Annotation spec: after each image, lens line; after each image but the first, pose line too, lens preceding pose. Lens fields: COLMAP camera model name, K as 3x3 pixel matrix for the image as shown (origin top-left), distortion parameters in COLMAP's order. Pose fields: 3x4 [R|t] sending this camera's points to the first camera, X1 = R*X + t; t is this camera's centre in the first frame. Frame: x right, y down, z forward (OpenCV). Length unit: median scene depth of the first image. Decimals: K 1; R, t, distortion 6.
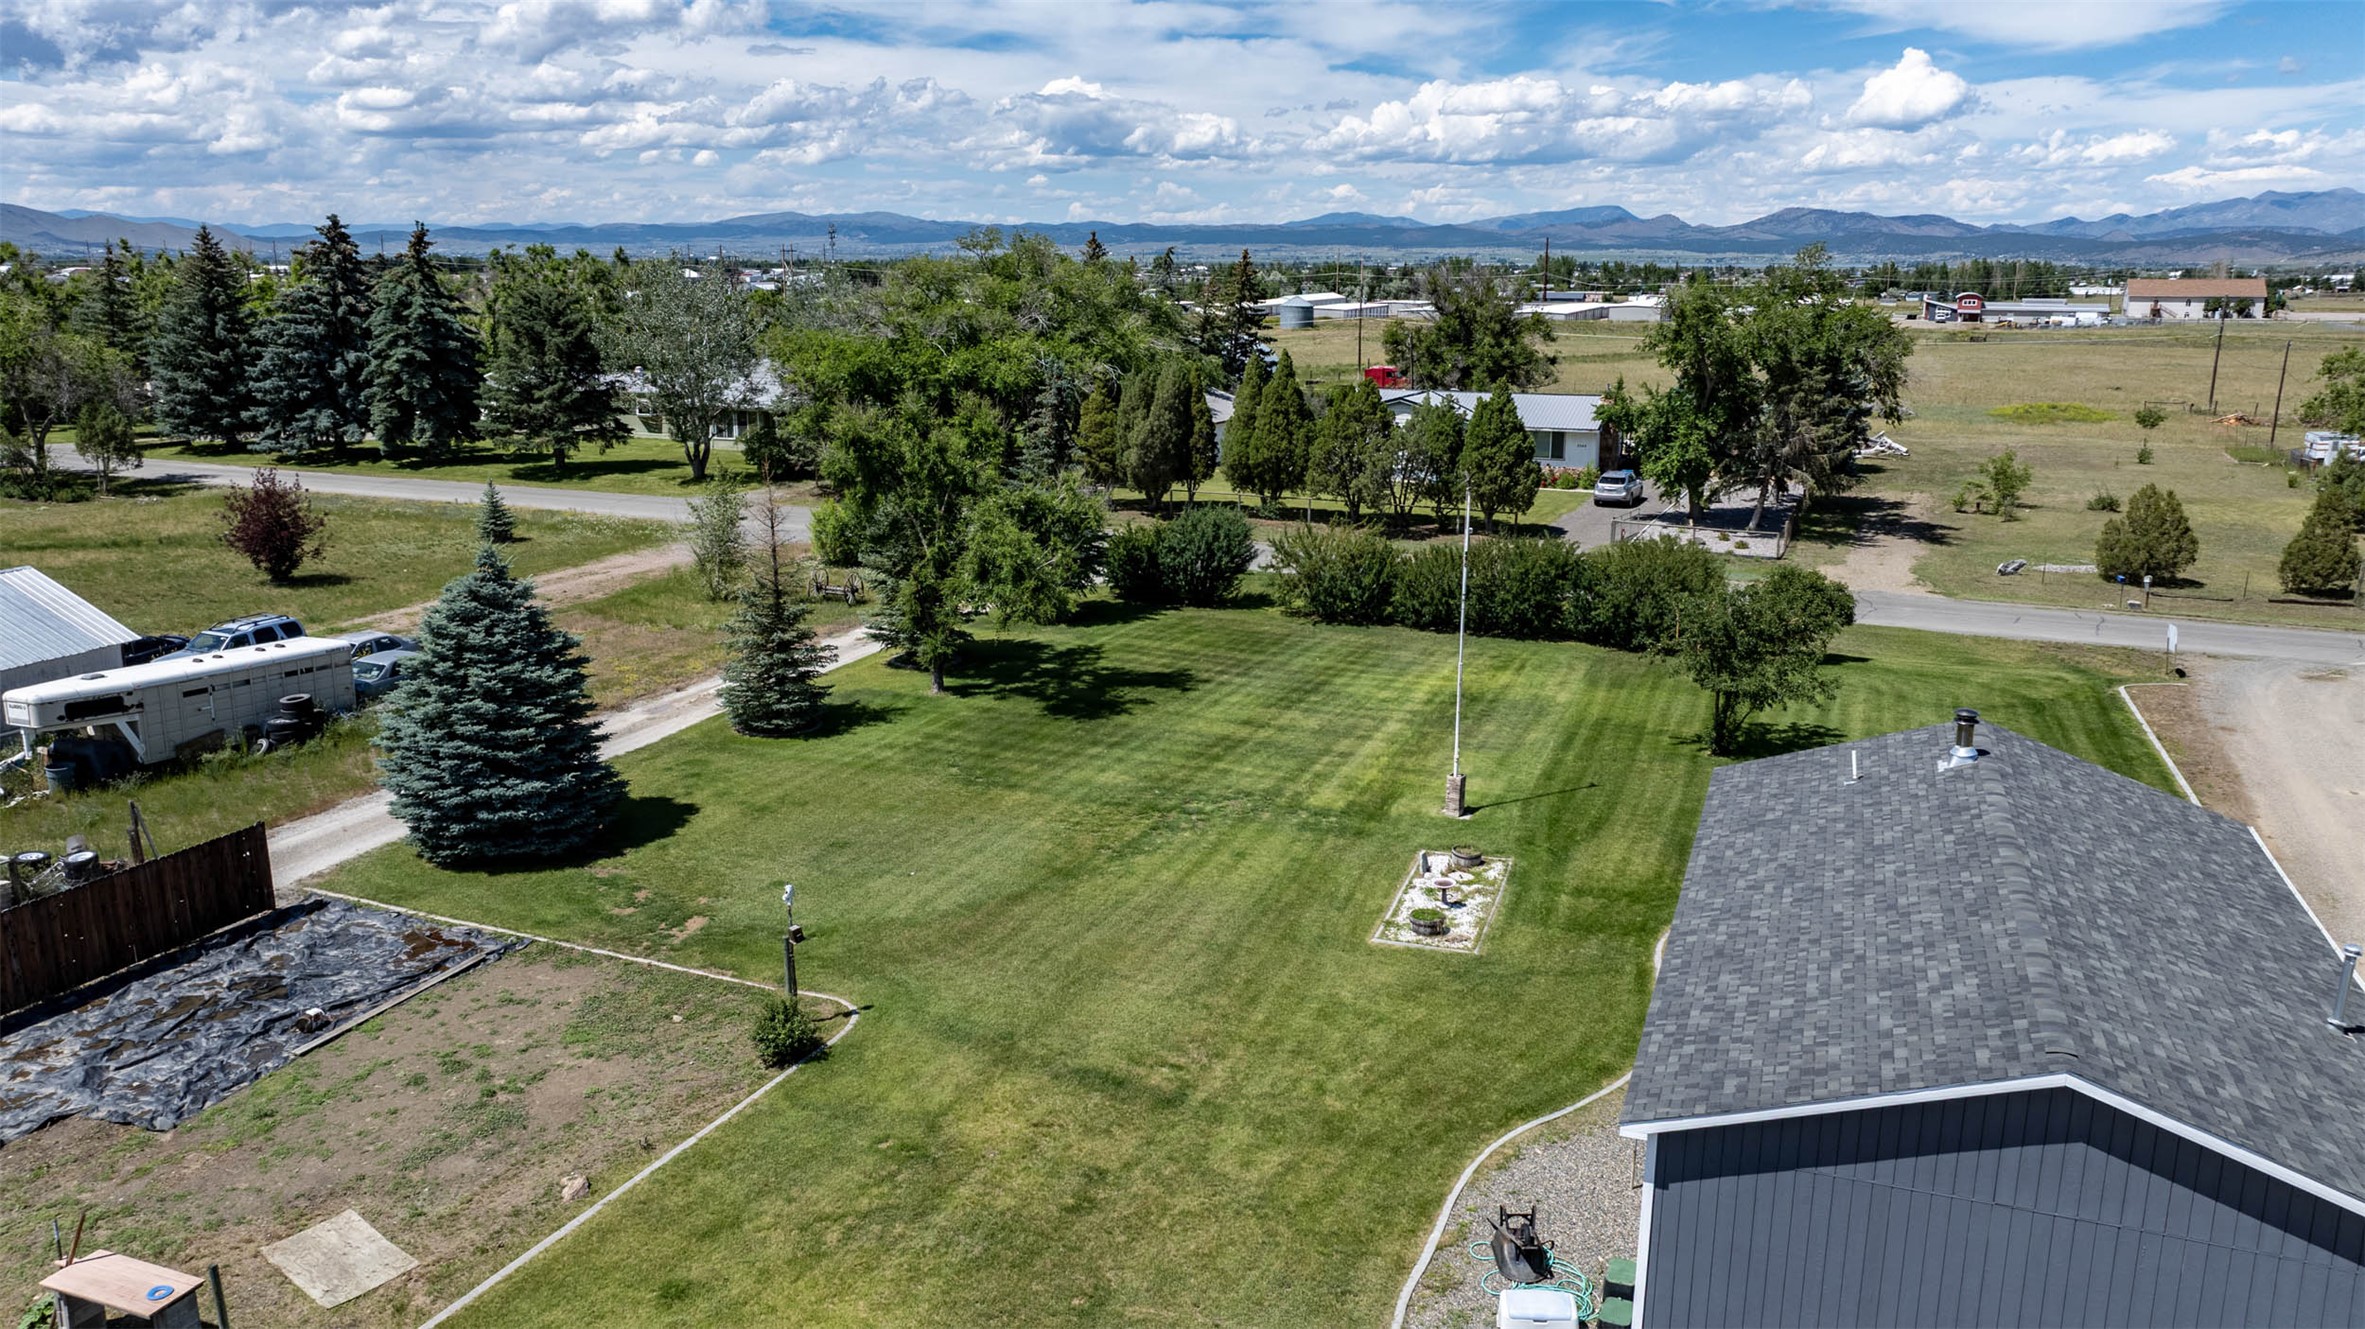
lens RADIAL K [[1661.1, 0, 1186.0], [0, 1661.1, 656.3], [0, 0, 1]] dist [-0.037868, 0.046448]
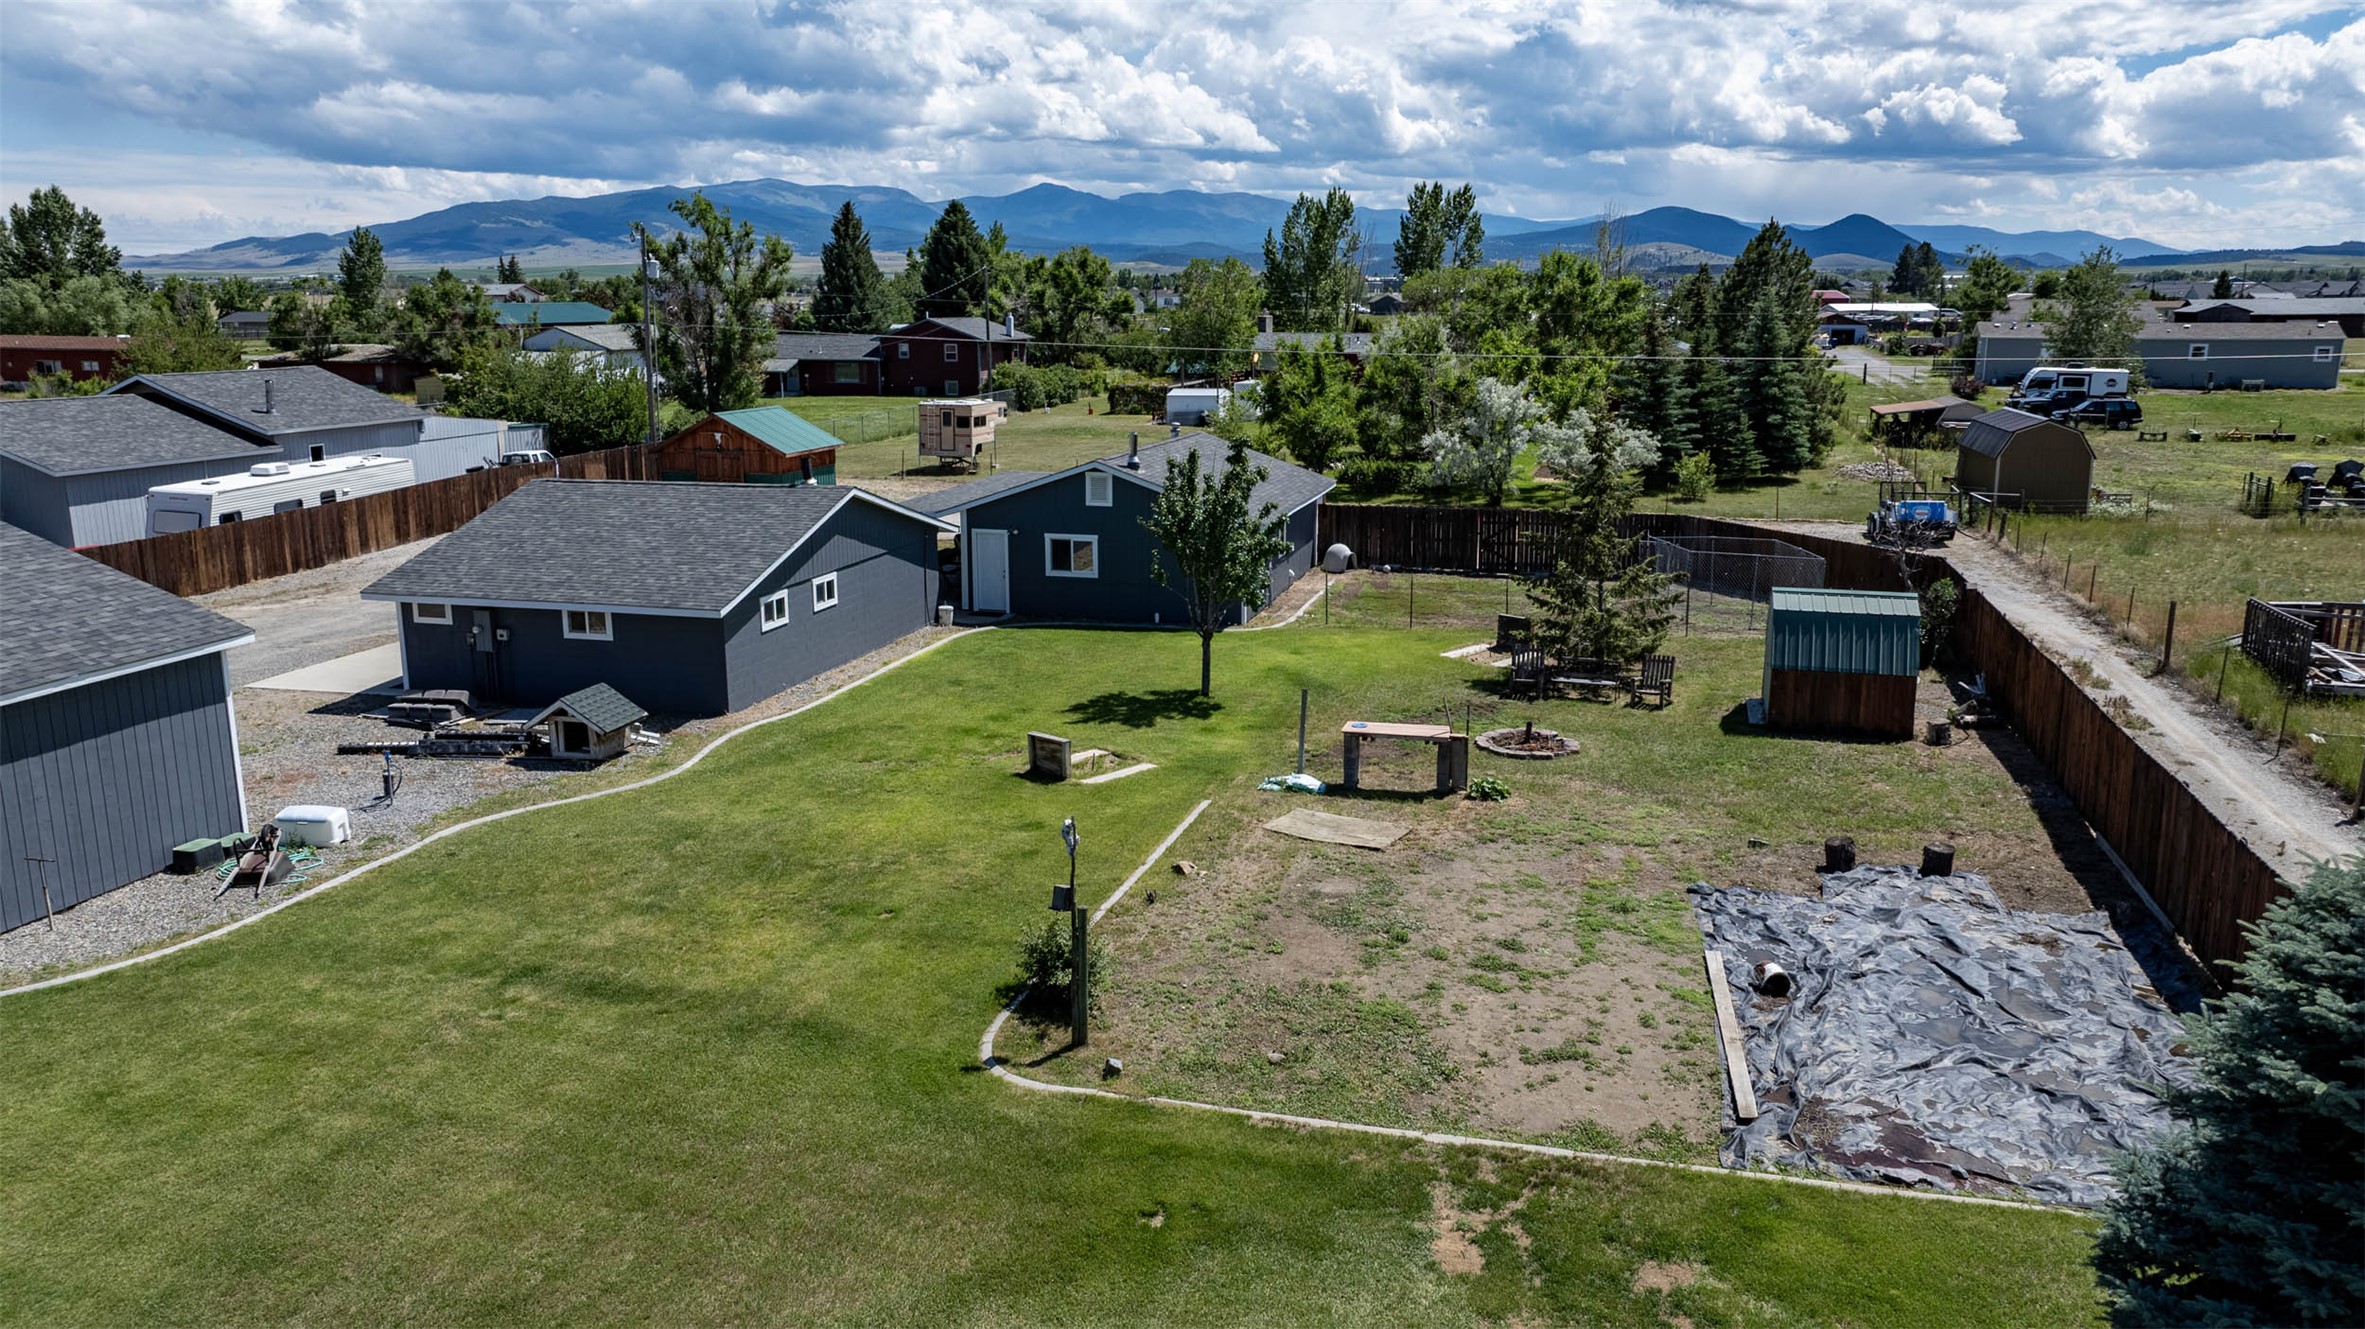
lens RADIAL K [[1661.1, 0, 1189.7], [0, 1661.1, 664.8], [0, 0, 1]] dist [-0.037868, 0.046448]
pose [[-0.991404, 0.030137, -0.127317, -0.217598], [-0.029866, 0.895287, 0.444488, -0.209848], [0.127380, 0.444470, -0.886691, 1.621501]]
